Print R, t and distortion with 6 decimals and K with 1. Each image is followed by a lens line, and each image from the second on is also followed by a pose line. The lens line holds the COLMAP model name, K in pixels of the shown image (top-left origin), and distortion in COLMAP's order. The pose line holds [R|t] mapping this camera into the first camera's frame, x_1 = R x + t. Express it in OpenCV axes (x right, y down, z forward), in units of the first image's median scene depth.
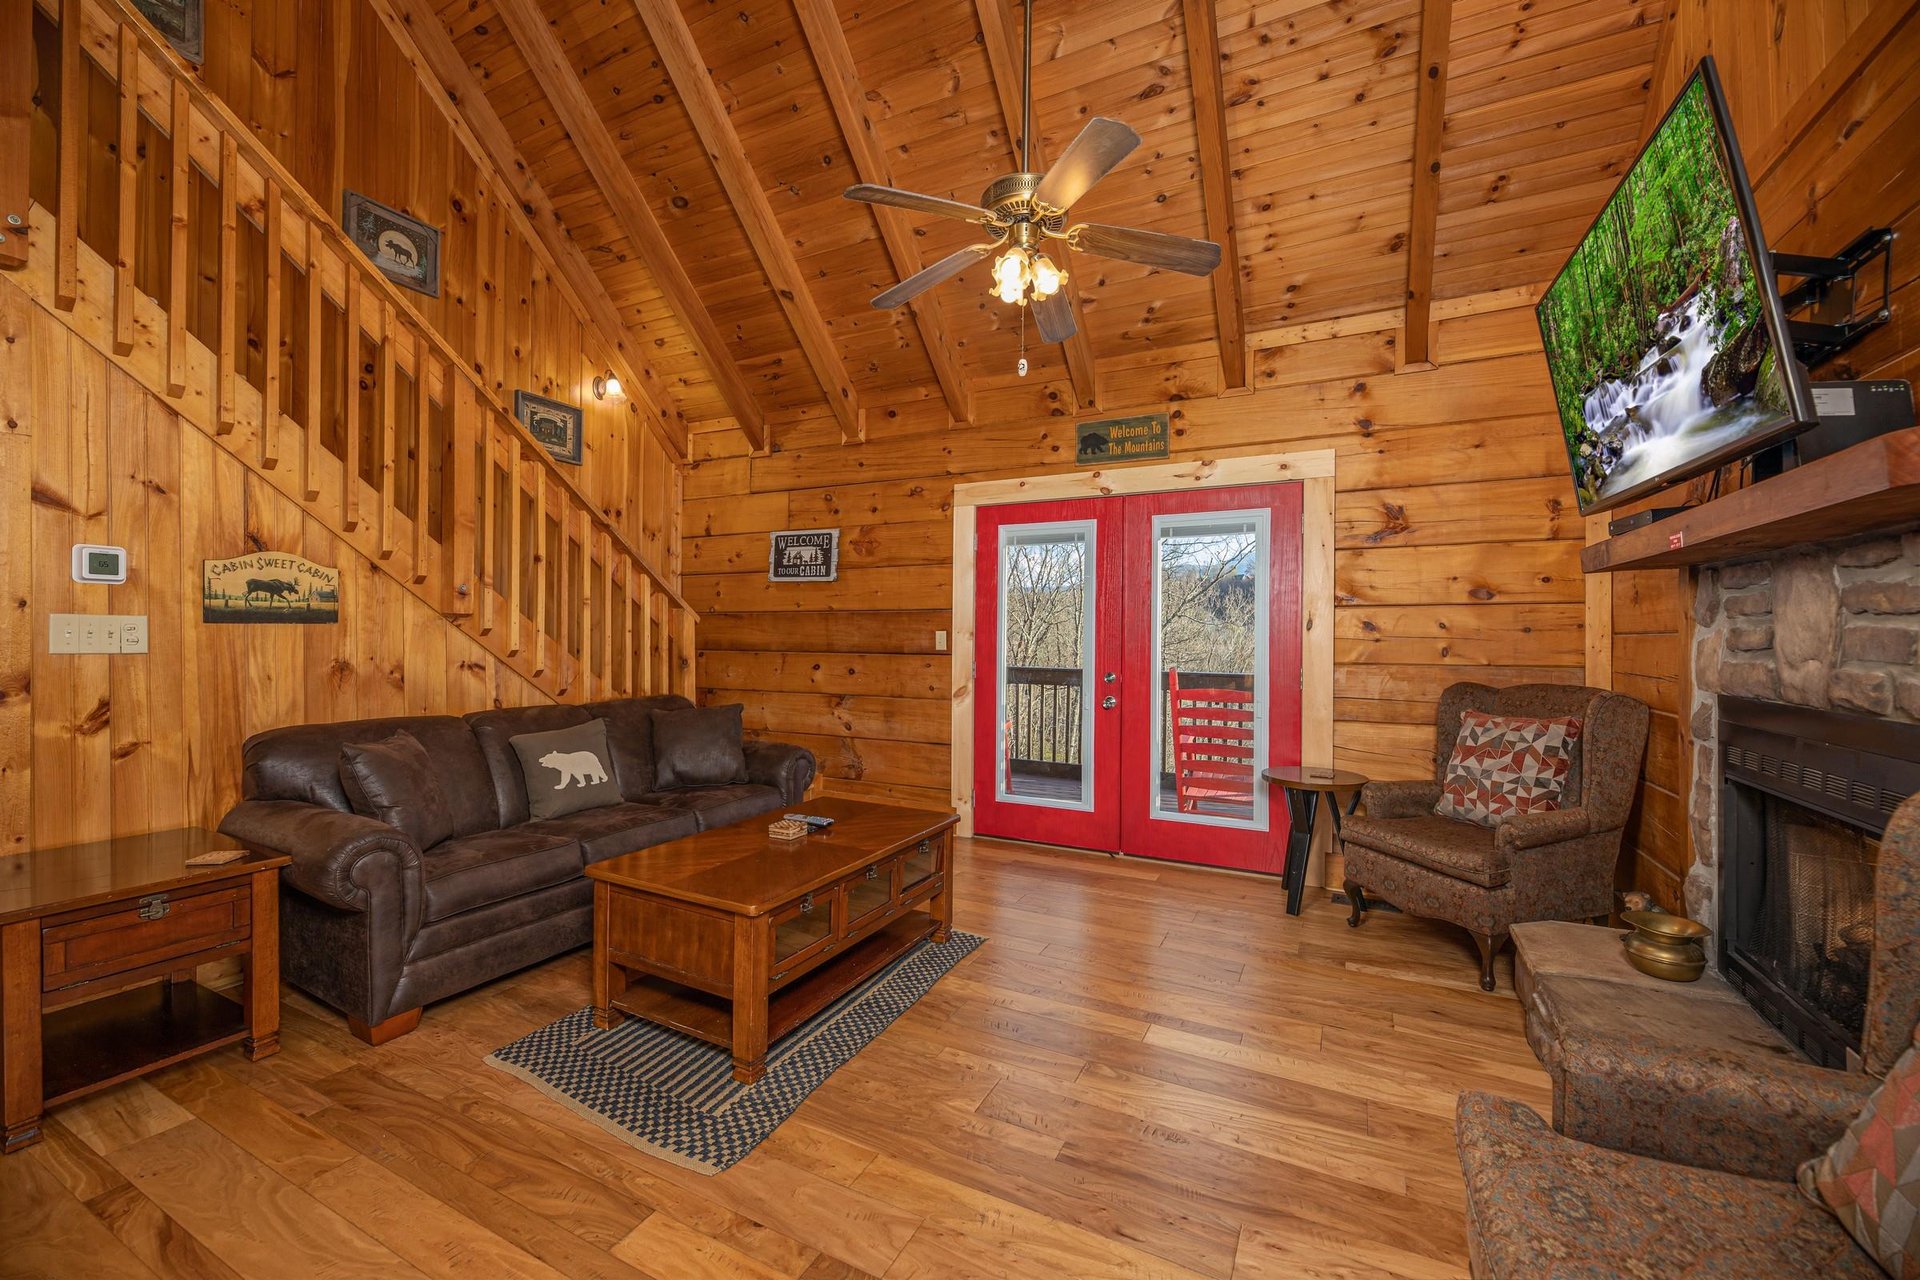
lens RADIAL K [[760.0, 0, 952.9], [0, 760.0, 633.9], [0, 0, 1]] dist [0.001312, -0.002547]
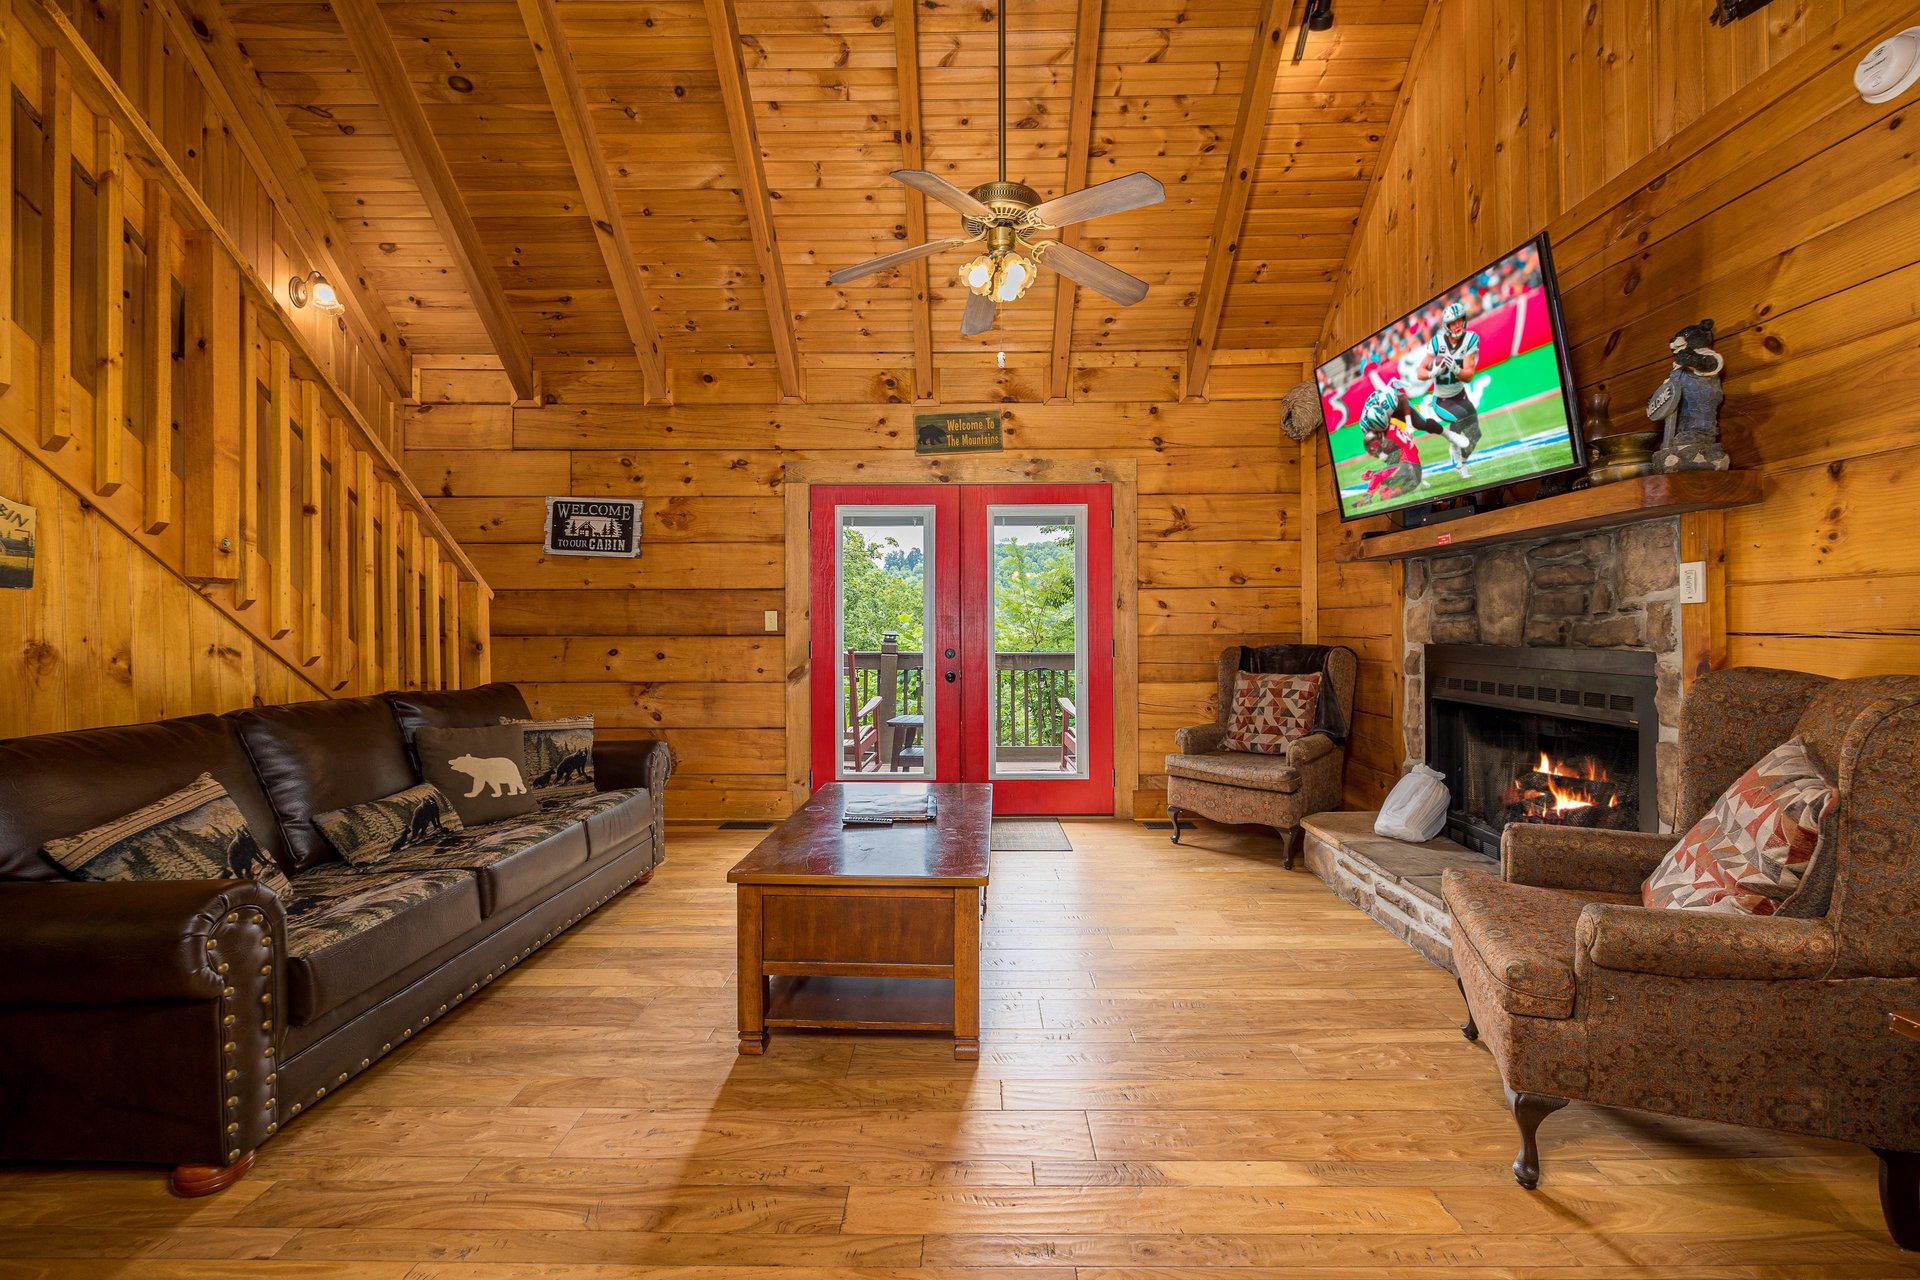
lens RADIAL K [[760.0, 0, 952.9], [0, 760.0, 633.9], [0, 0, 1]] dist [0.001312, -0.002547]
pose [[0.895861, -0.011918, 0.444175, -0.272077], [0.007598, 0.999905, 0.011504, 0.018525], [-0.444270, -0.006931, 0.895866, 0.033470]]
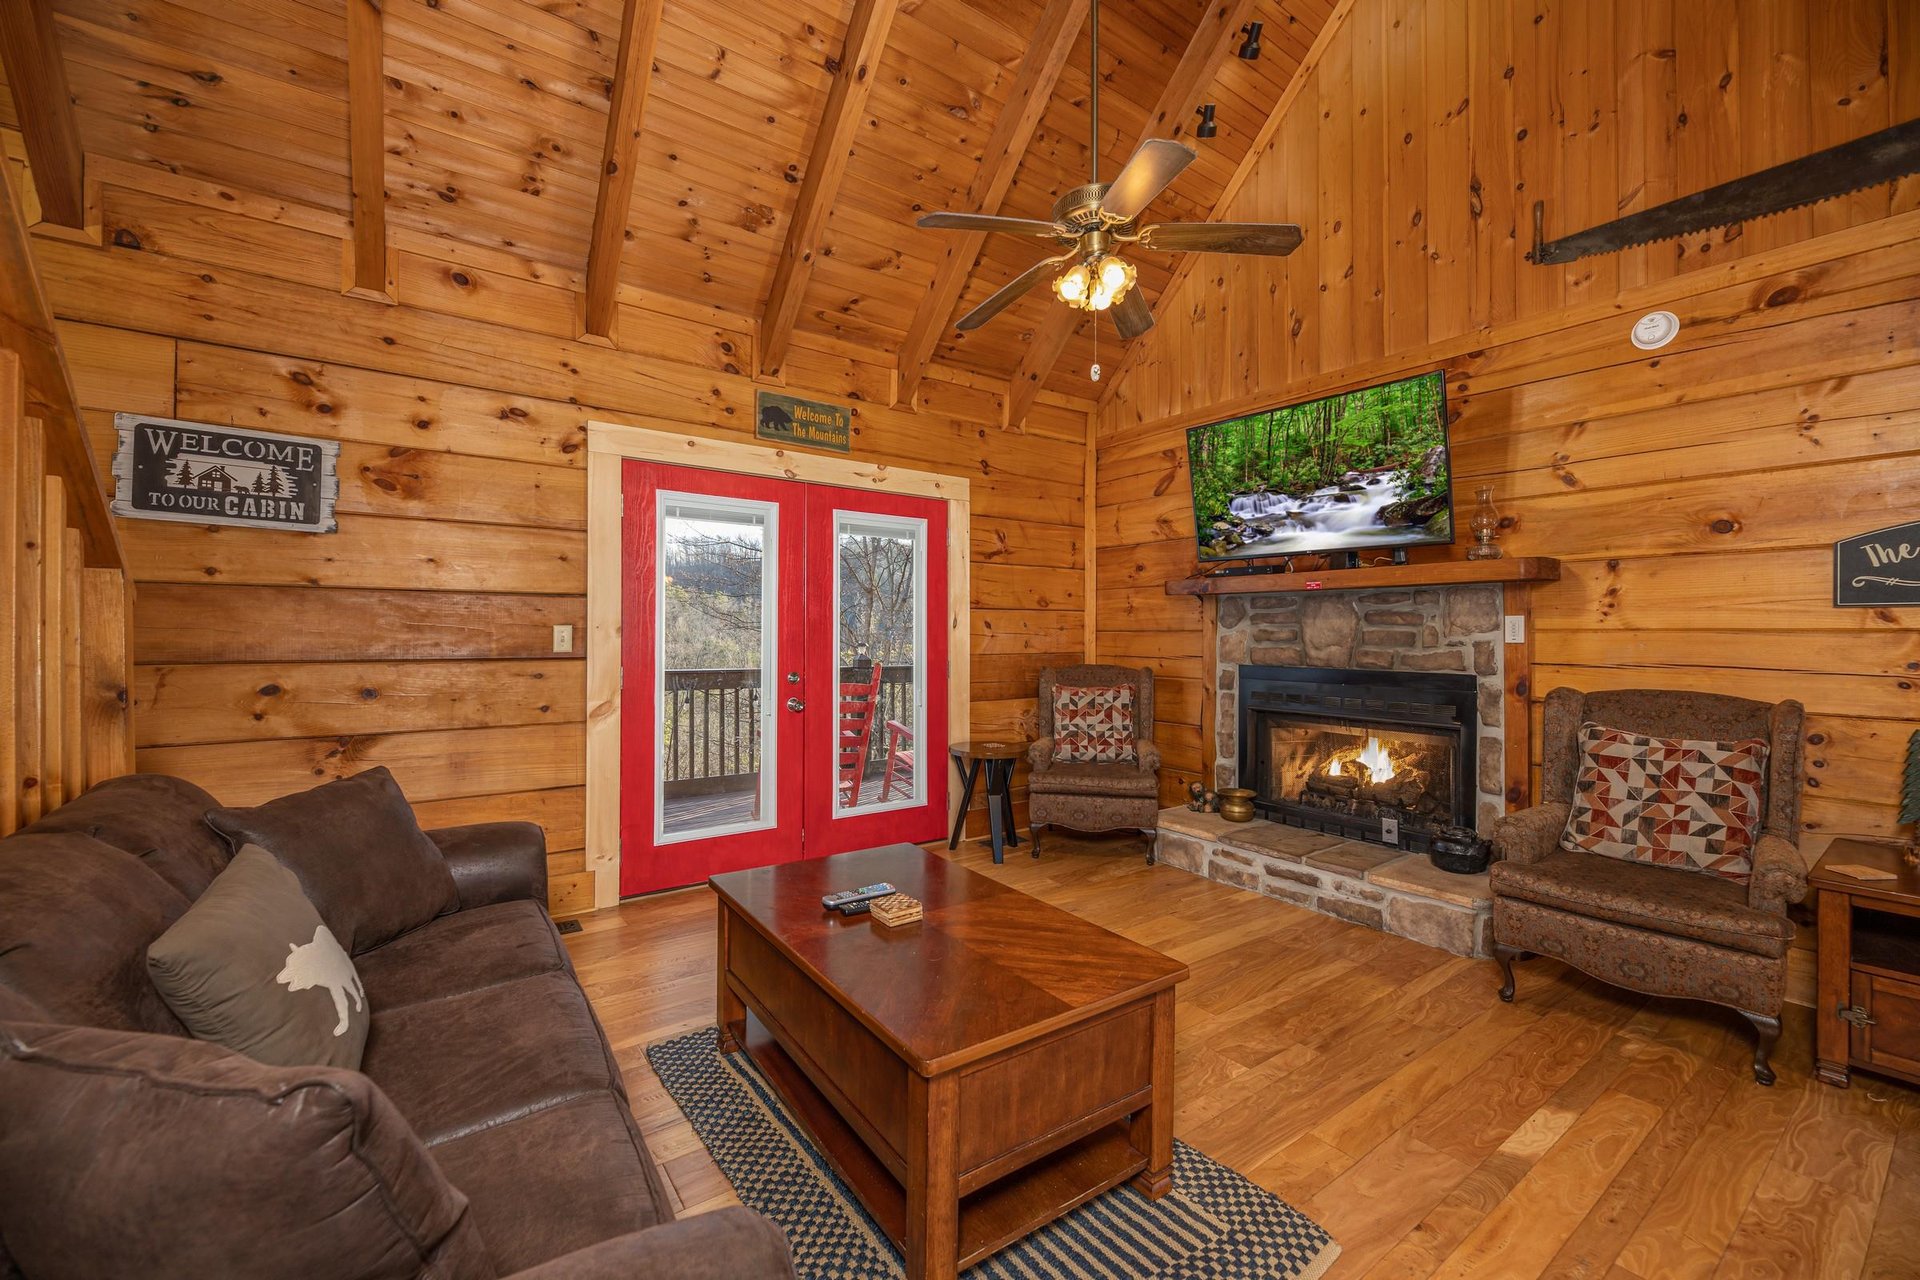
lens RADIAL K [[768.5, 0, 936.0], [0, 768.5, 636.9], [0, 0, 1]] dist [0.000136, -0.004194]
pose [[0.464706, -0.006188, 0.885444, -0.548071], [-0.006422, 0.999926, 0.010358, -0.002643], [-0.885442, -0.010499, 0.464631, 0.419527]]
